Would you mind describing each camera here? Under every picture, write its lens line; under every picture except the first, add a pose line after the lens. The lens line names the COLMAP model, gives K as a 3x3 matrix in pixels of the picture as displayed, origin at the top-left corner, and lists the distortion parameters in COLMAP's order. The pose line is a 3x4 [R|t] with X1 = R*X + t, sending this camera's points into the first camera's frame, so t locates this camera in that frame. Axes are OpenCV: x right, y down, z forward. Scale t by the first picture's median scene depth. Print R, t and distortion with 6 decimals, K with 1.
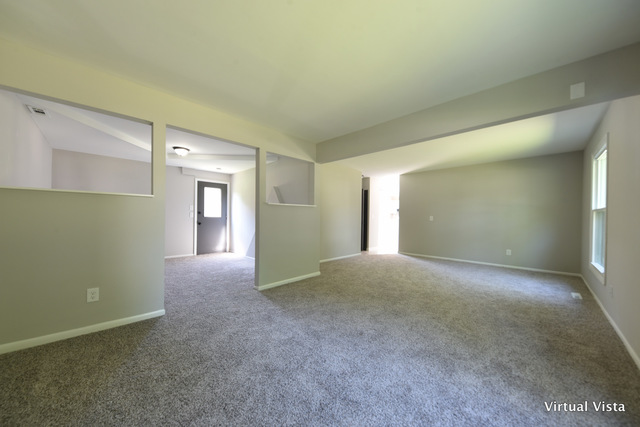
lens RADIAL K [[220.7, 0, 315.5], [0, 220.7, 217.0], [0, 0, 1]] dist [0.001040, -0.002017]
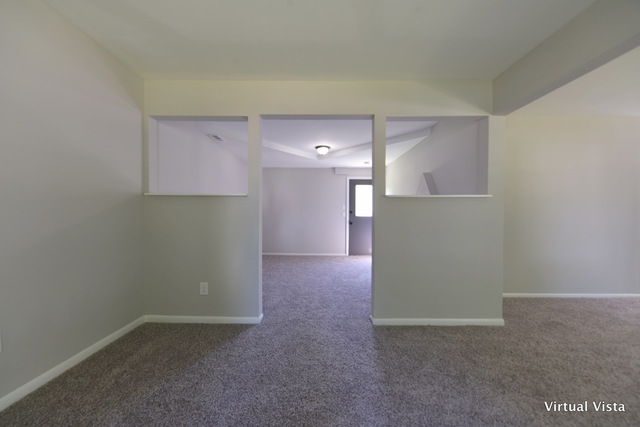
lens RADIAL K [[220.7, 0, 318.3], [0, 220.7, 216.6], [0, 0, 1]] dist [0.001040, -0.002017]
pose [[0.709928, -0.003318, -0.704266, 0.218738], [0.003742, 0.999993, -0.000939, 0.002997], [0.704264, -0.001969, 0.709935, 0.869744]]
